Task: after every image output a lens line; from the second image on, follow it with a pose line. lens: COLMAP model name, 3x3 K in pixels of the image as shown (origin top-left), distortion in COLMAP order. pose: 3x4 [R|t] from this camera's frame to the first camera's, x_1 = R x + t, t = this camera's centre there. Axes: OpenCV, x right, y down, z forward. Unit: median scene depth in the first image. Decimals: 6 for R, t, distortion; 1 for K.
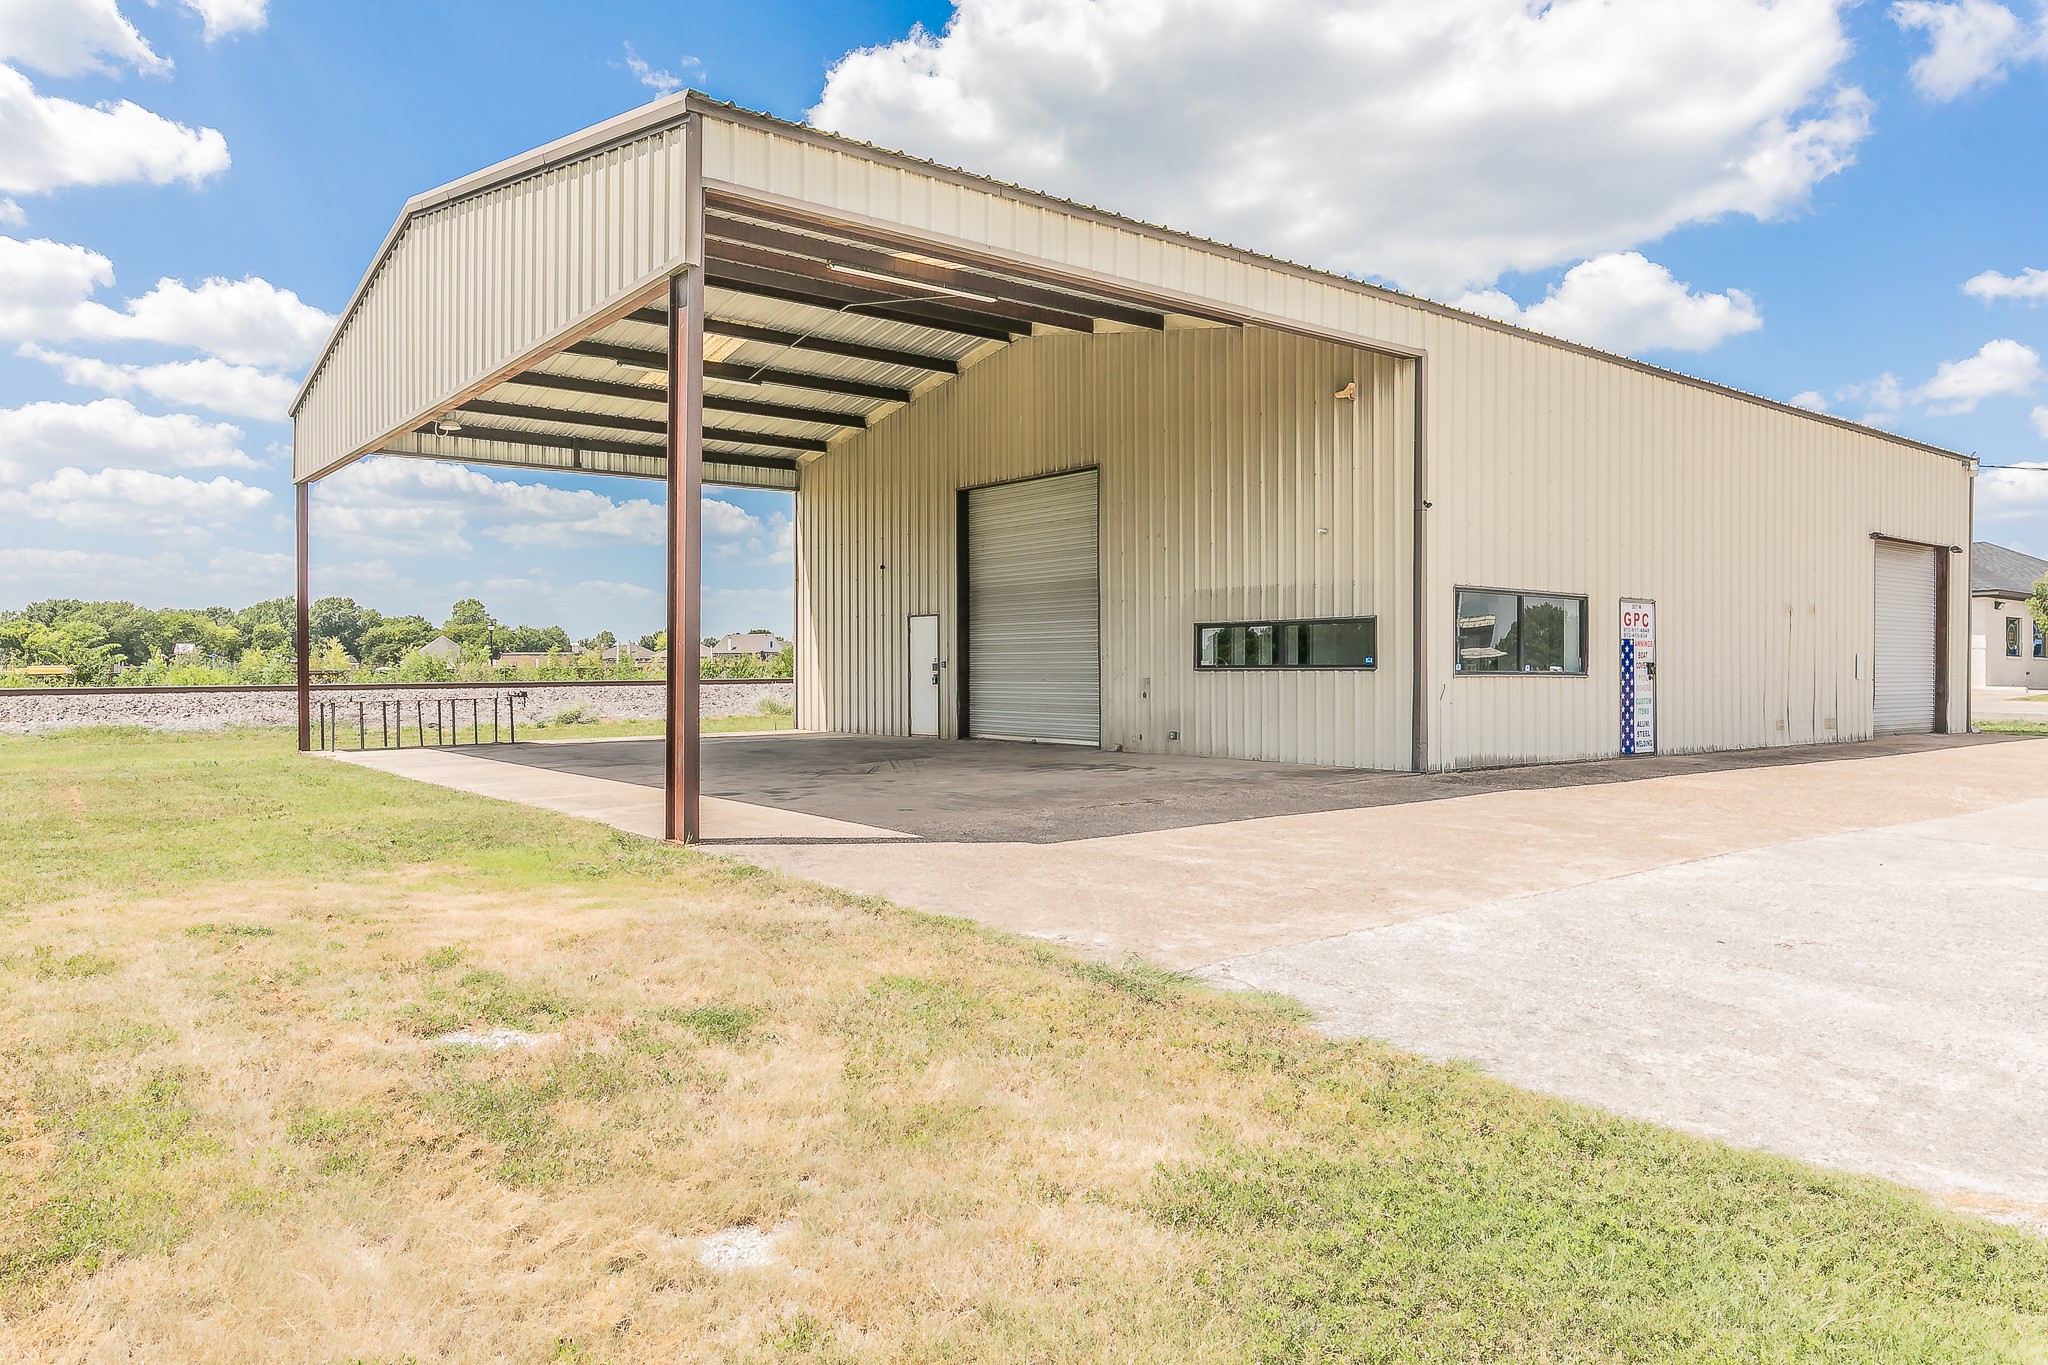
lens RADIAL K [[1360.2, 0, 1024.0], [0, 1360.2, 682.5], [0, 0, 1]] dist [-0.079791, -0.000272]
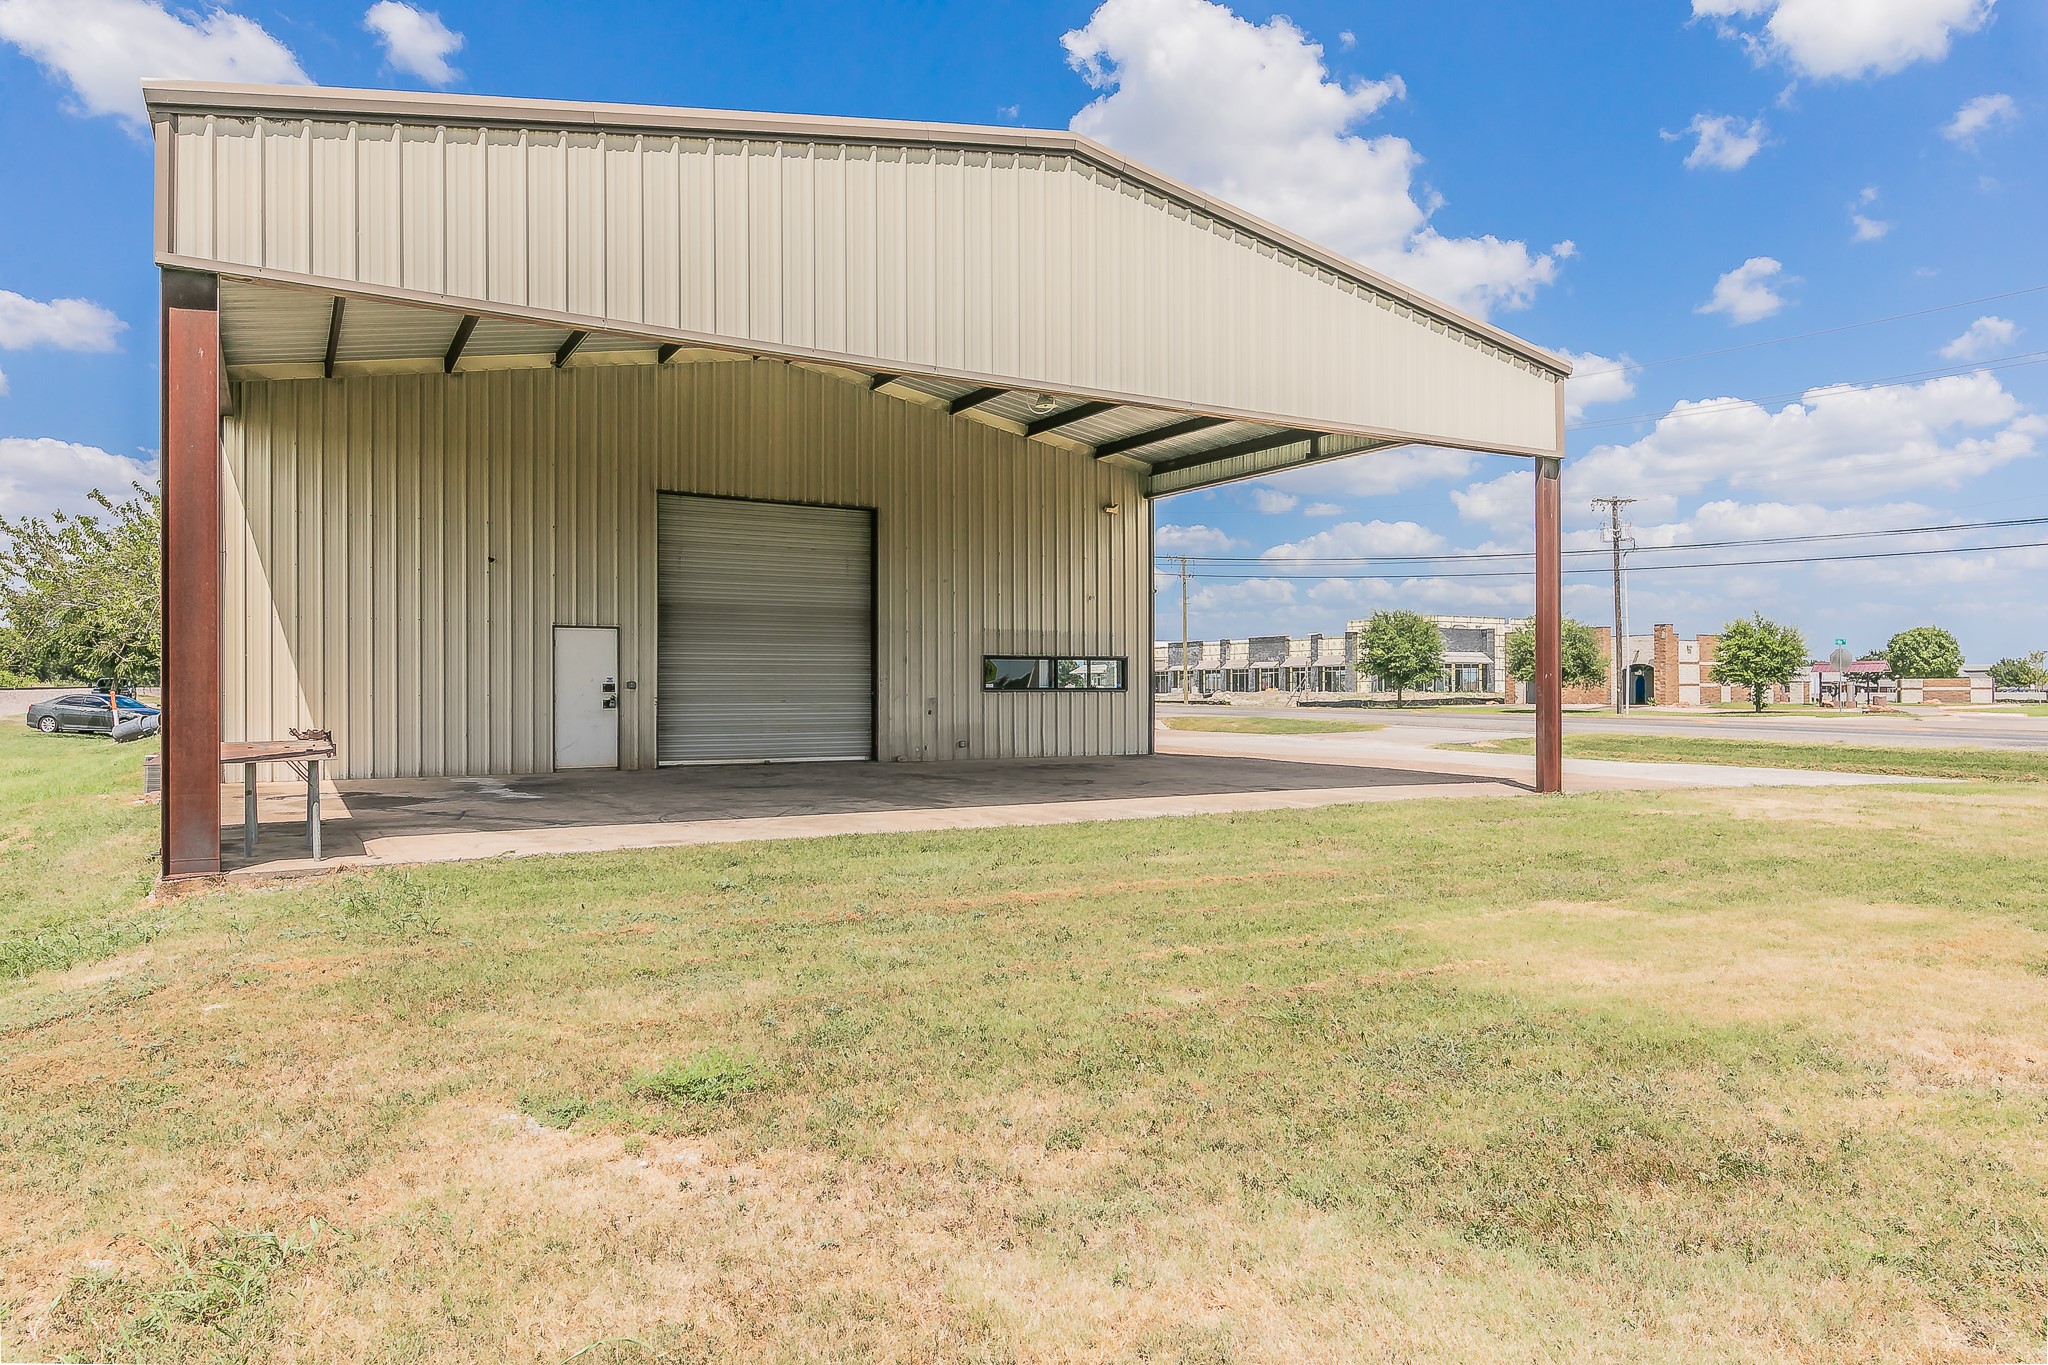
lens RADIAL K [[1280.7, 0, 1024.0], [0, 1280.7, 682.5], [0, 0, 1]] dist [-0.002224, -0.000702]
pose [[0.133742, 0.006032, 0.990998, -1.042951], [0.004584, 0.999967, -0.006705, -0.009748], [-0.991006, 0.005439, 0.133709, 0.786637]]
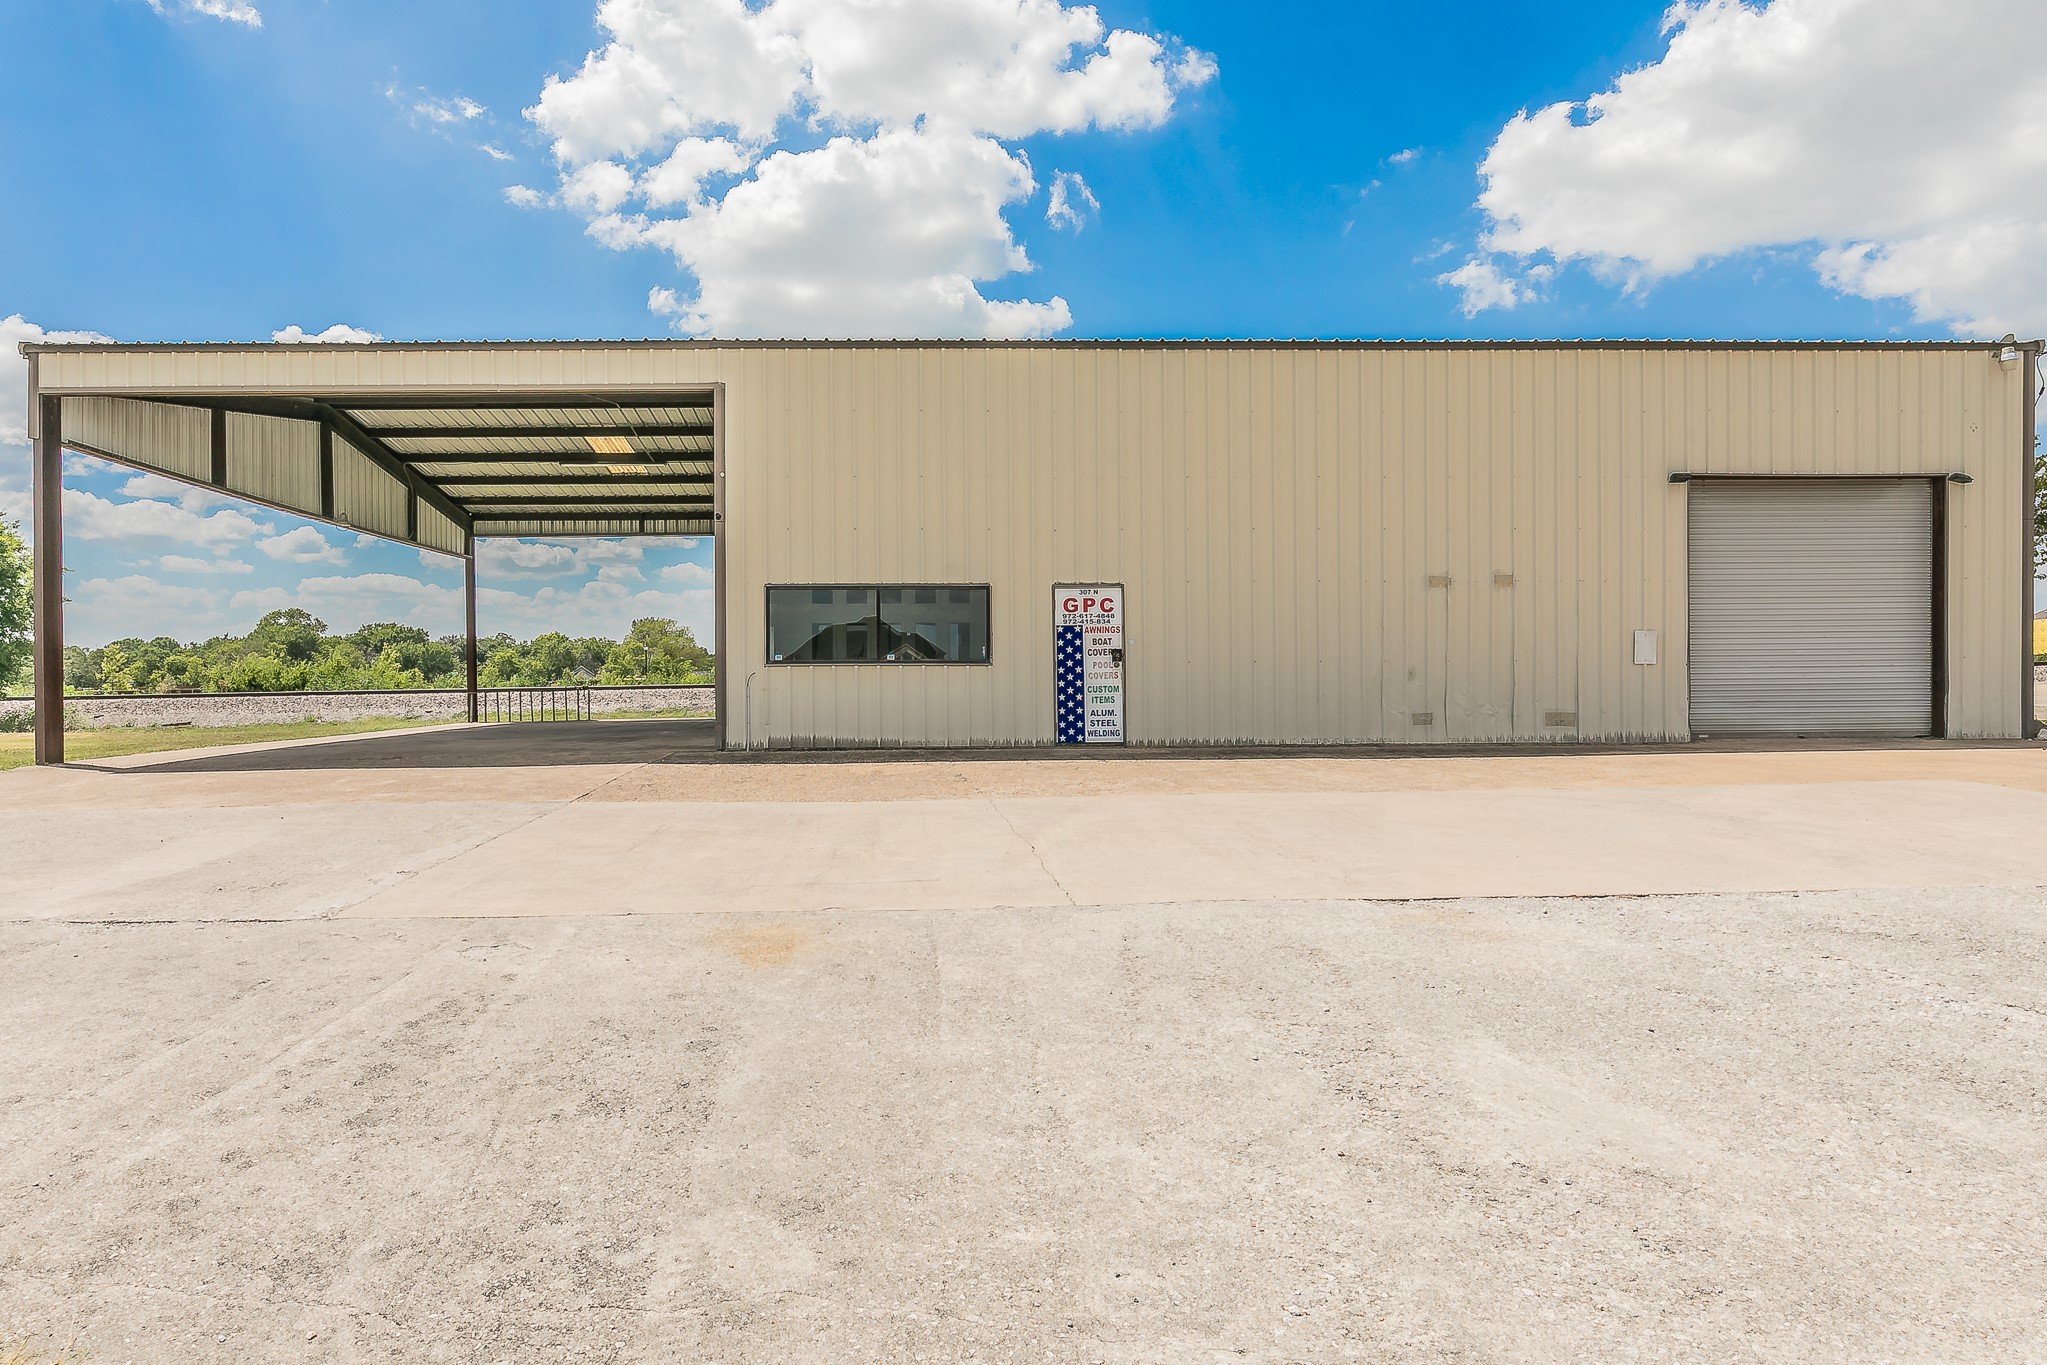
lens RADIAL K [[1117.1, 0, 1023.5], [0, 1117.1, 682.5], [0, 0, 1]] dist [-0.000786, -0.000273]
pose [[0.831468, -0.007776, -0.555518, 0.853201], [0.004748, 0.999965, -0.006890, 0.014181], [0.555552, 0.003091, 0.831476, 0.293856]]
